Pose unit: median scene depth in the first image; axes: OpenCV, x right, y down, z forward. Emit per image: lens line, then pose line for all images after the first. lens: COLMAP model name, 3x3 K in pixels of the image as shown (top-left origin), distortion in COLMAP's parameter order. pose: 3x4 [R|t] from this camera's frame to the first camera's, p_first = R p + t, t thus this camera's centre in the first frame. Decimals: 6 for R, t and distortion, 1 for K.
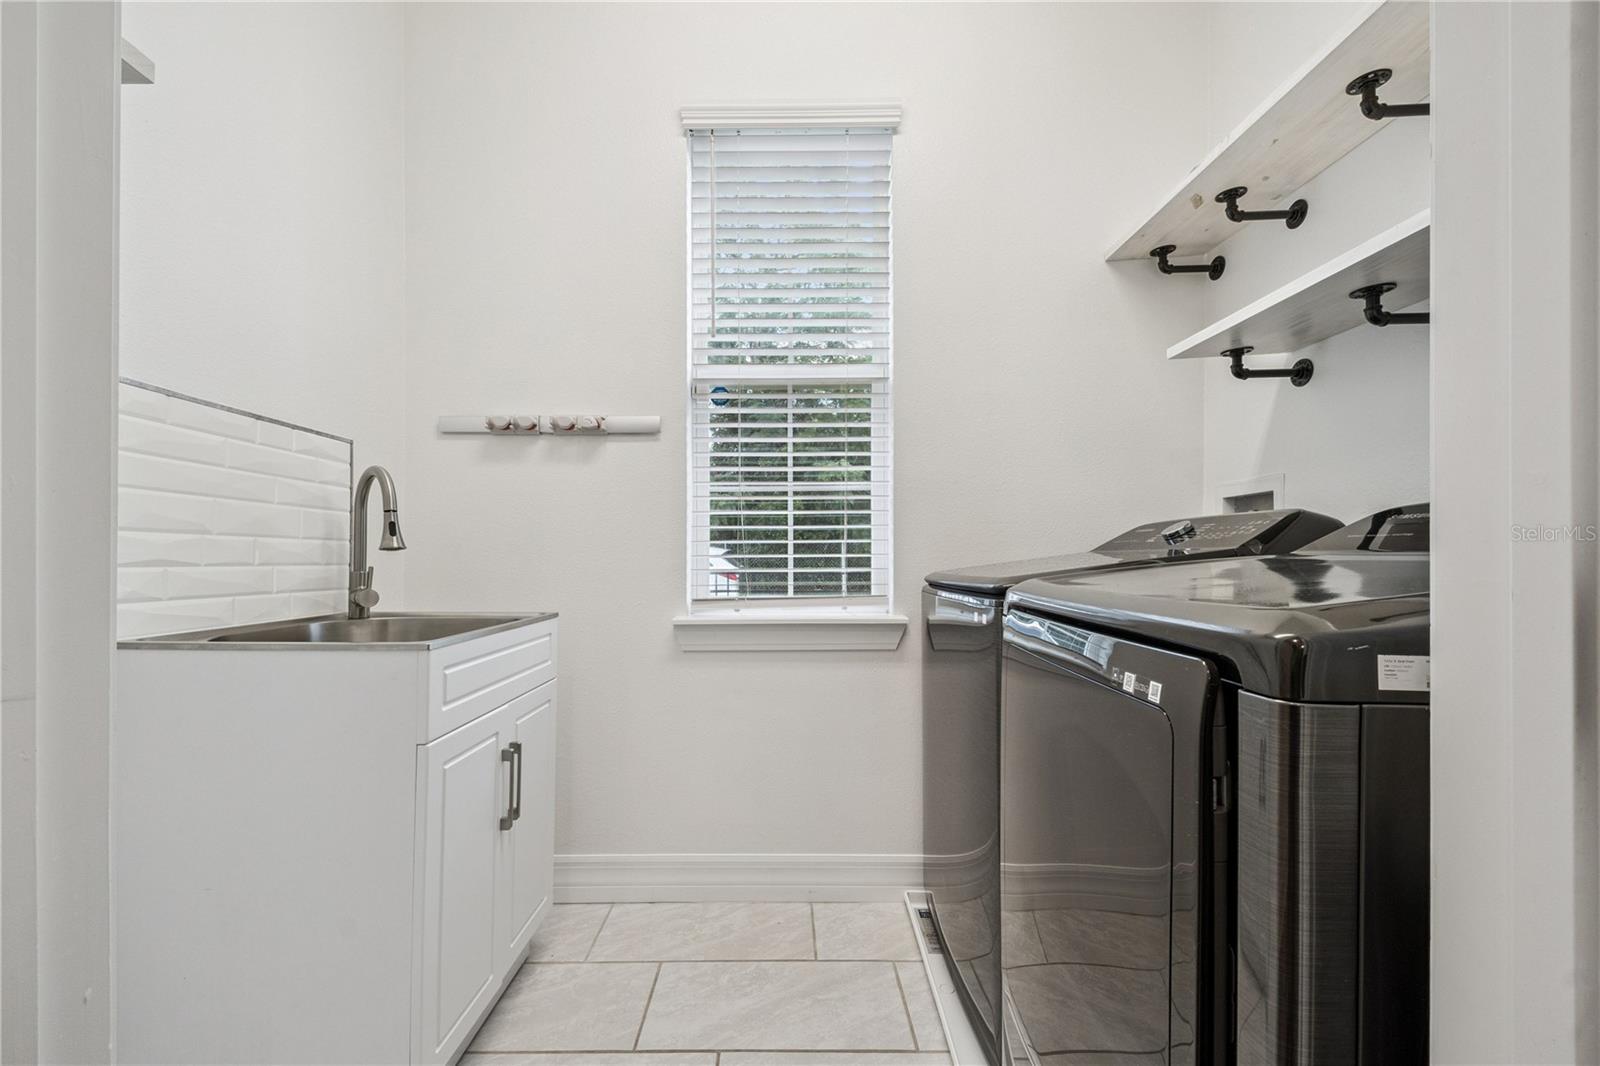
lens RADIAL K [[641.5, 0, 764.2], [0, 641.5, 556.7], [0, 0, 1]] dist [-0.009345, 0.003117]
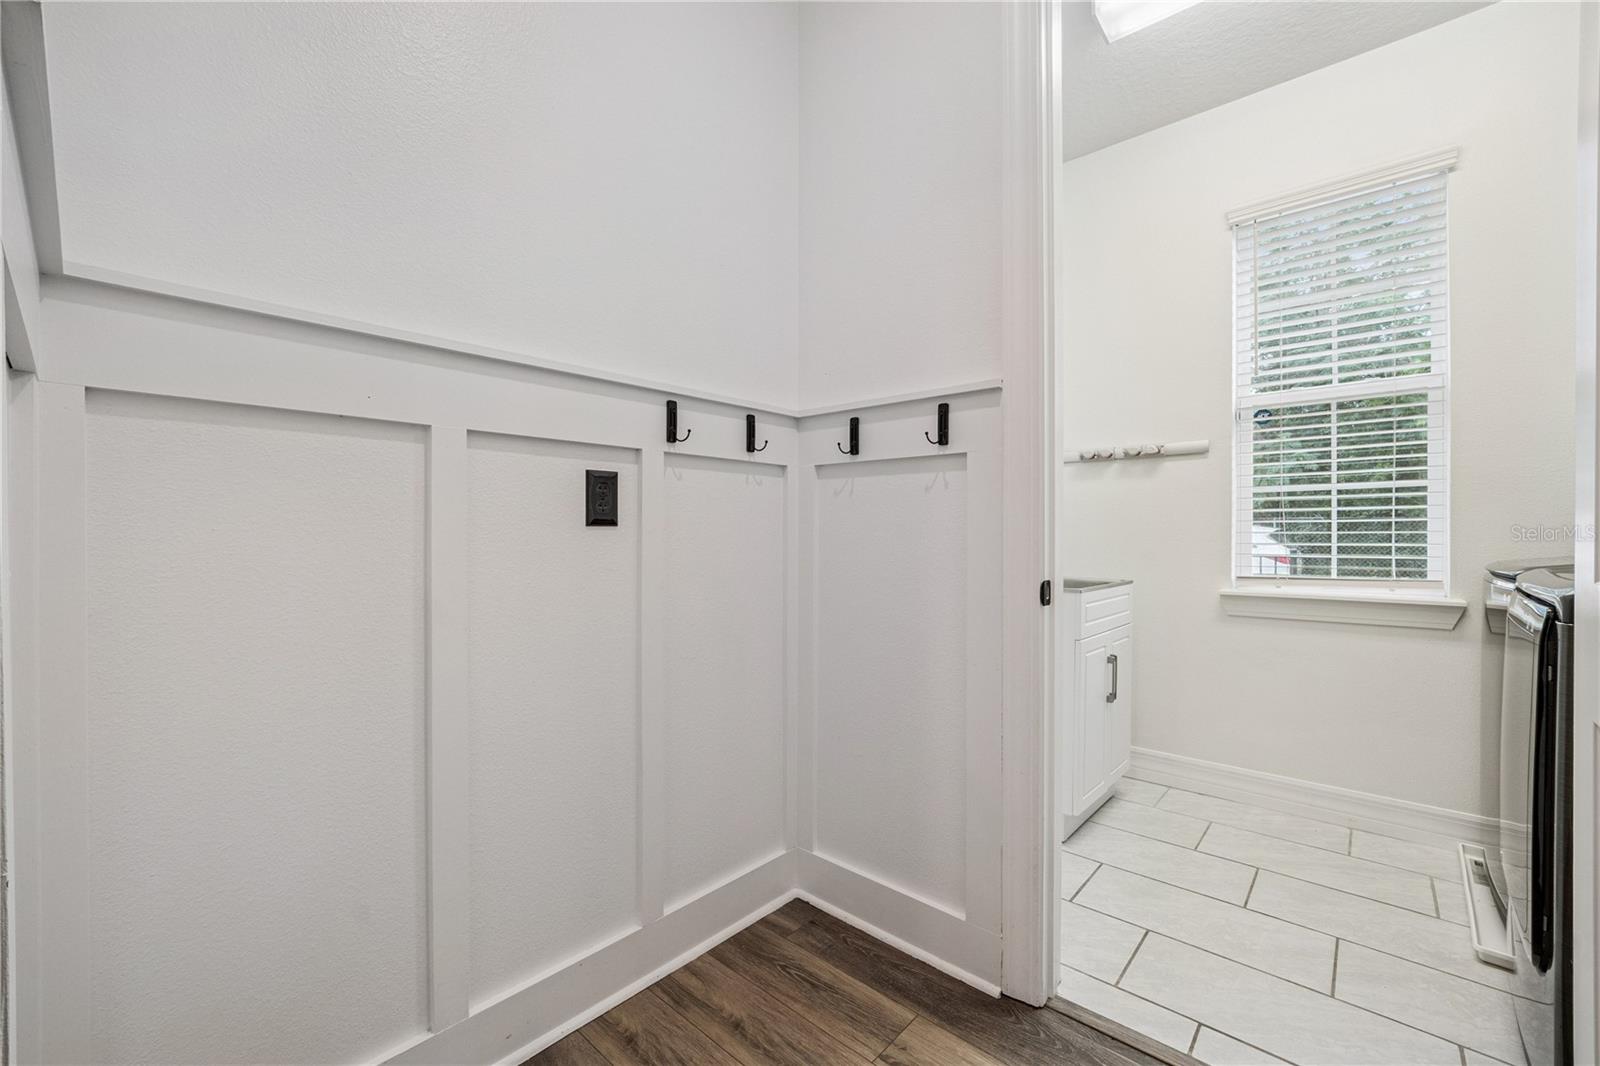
lens RADIAL K [[641.5, 0, 807.7], [0, 641.5, 530.1], [0, 0, 1]] dist [-0.009345, 0.003117]
pose [[0.767069, 0.001360, -0.641563, 0.057251], [-0.002049, 0.999998, -0.000330, -0.027627], [0.641561, 0.001568, 0.767070, -0.609103]]
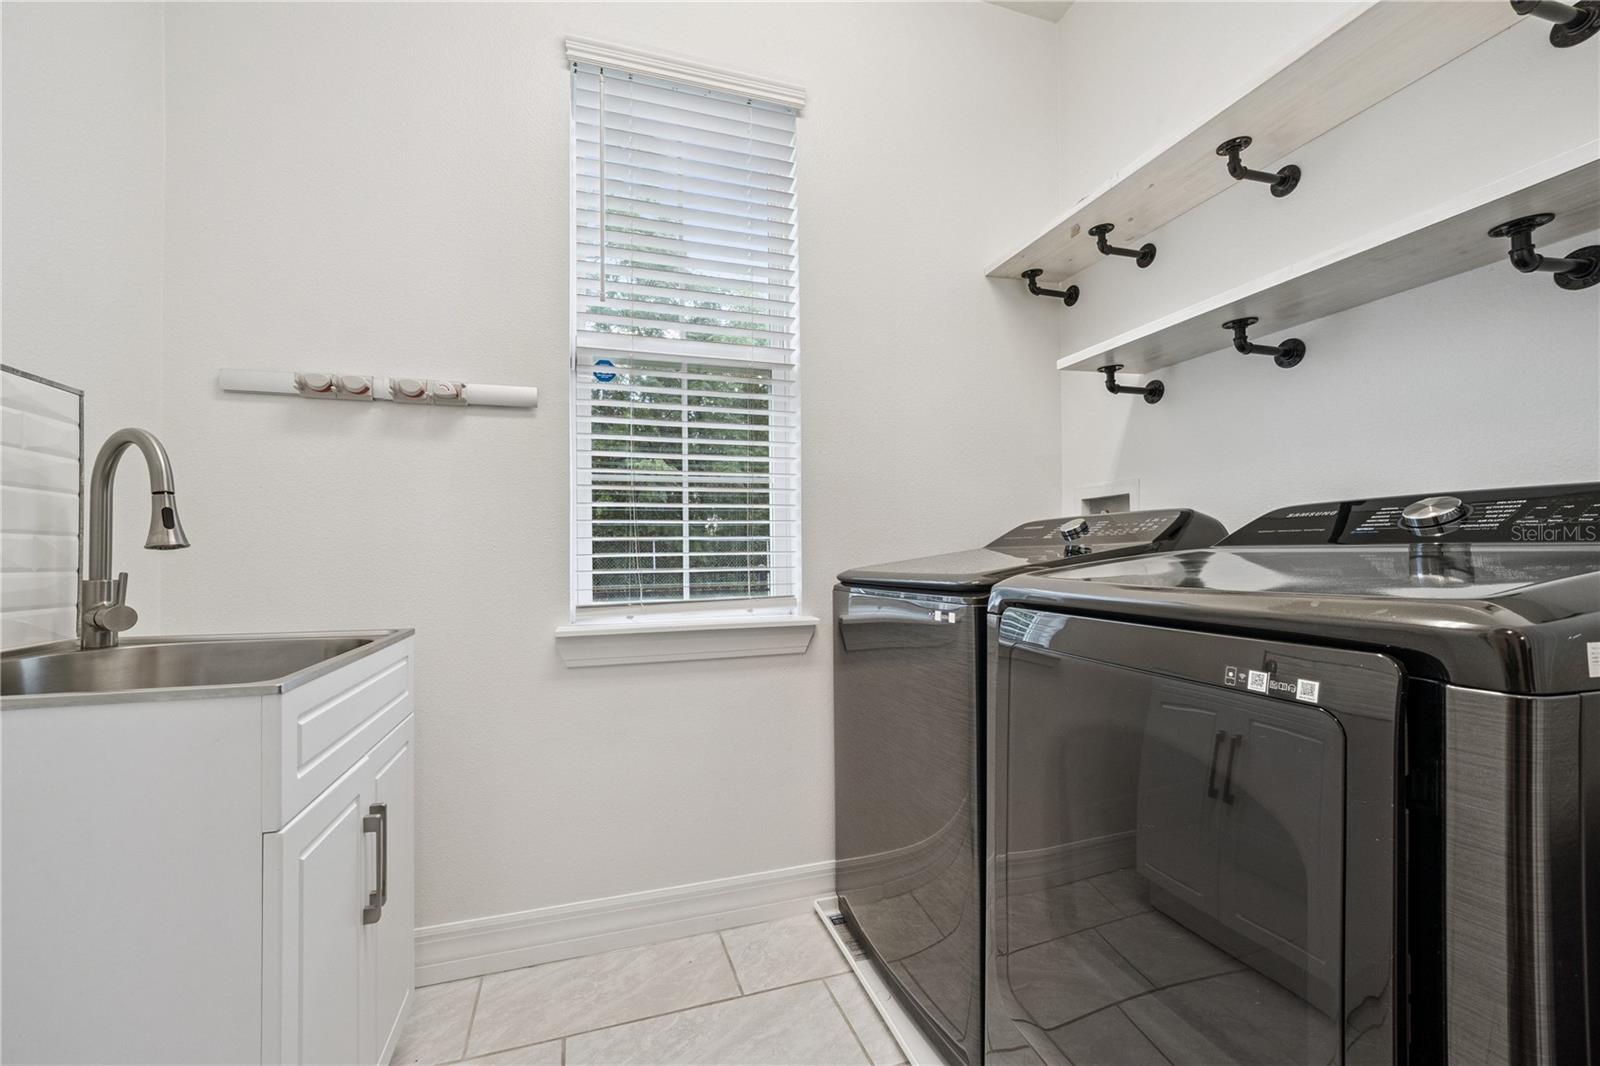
lens RADIAL K [[641.5, 0, 789.6], [0, 641.5, 554.6], [0, 0, 1]] dist [-0.009345, 0.003117]
pose [[0.945603, -0.006804, 0.325251, -0.127708], [0.006808, 0.999976, 0.001125, -0.000471], [-0.325251, 0.001150, 0.945627, 0.095605]]
